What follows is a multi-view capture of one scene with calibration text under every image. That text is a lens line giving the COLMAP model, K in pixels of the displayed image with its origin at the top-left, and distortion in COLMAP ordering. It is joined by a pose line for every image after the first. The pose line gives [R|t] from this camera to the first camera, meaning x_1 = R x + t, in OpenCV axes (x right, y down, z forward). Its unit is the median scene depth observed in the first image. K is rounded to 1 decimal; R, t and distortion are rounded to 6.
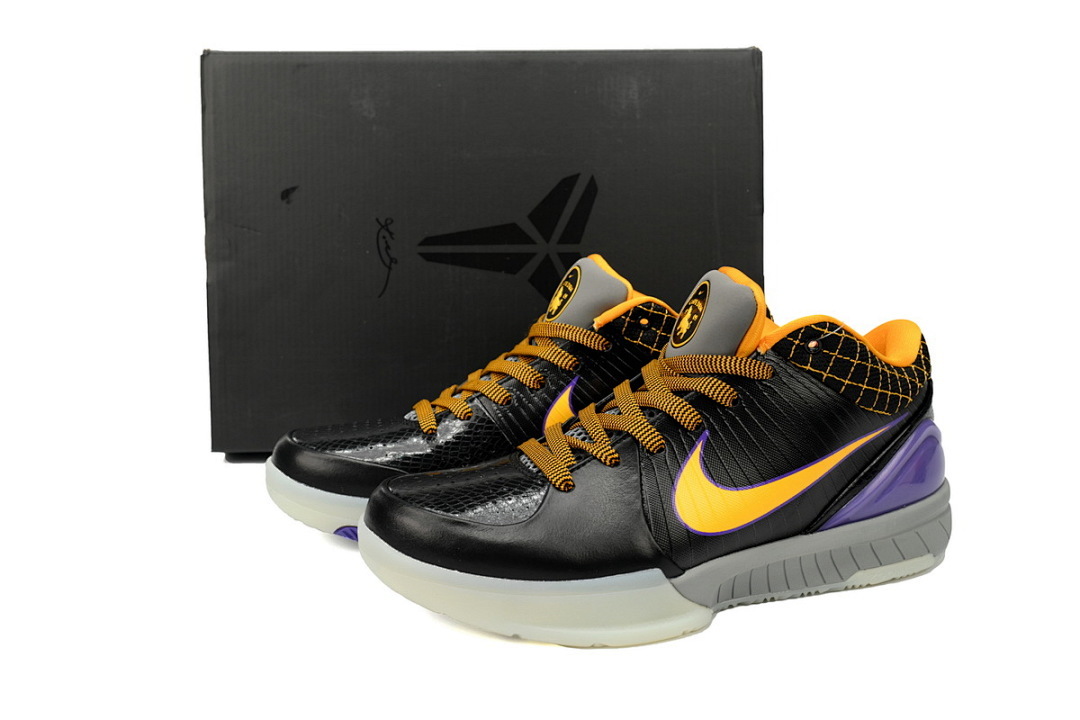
lens RADIAL K [[1030.1, 0, 540.0], [0, 1030.1, 360.0], [0, 0, 1]] dist [0.001241, 0.001240]
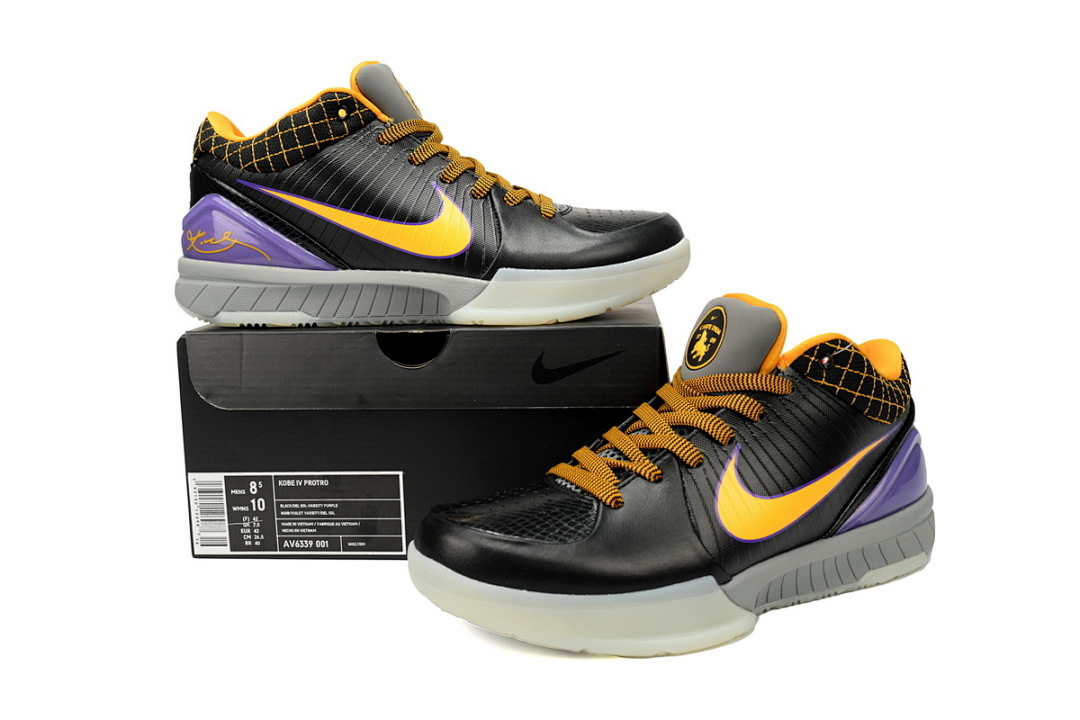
lens RADIAL K [[1030.1, 0, 540.0], [0, 1030.1, 360.0], [0, 0, 1]] dist [0.001241, 0.001240]
pose [[0.986170, -0.032700, 0.162478, -0.207934], [0.041912, 0.997683, -0.053597, 0.029861], [-0.160349, 0.059665, 0.985255, -0.019214]]
